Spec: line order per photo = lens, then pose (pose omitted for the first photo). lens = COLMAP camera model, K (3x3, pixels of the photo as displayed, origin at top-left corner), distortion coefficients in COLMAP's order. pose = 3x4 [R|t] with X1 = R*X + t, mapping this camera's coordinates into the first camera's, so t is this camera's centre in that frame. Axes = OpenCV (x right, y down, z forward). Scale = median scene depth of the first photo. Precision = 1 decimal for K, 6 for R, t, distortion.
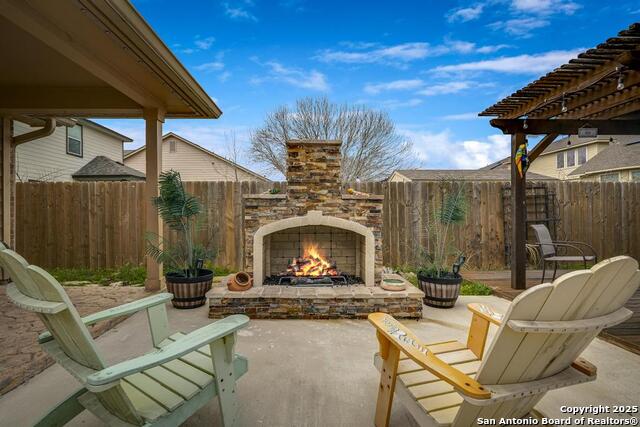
lens RADIAL K [[300.9, 0, 320.3], [0, 300.9, 211.5], [0, 0, 1]] dist [-0.000955, -0.000156]
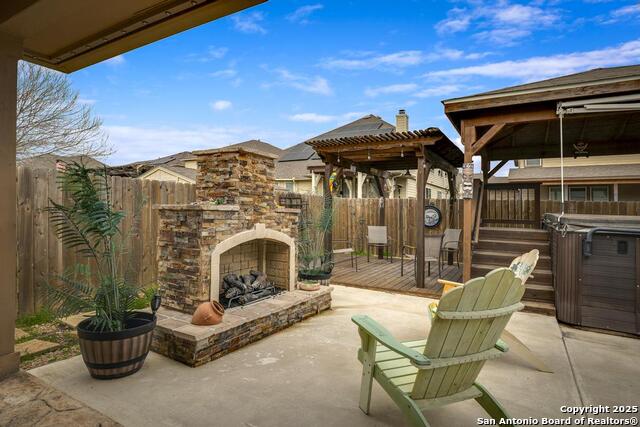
lens RADIAL K [[333.3, 0, 321.2], [0, 333.3, 202.8], [0, 0, 1]] dist [0.000831, -0.000109]
pose [[0.556443, 0.036114, 0.830100, -0.801077], [-0.024189, 0.999336, -0.027262, -0.045137], [-0.830533, -0.004910, 0.556947, 0.225957]]
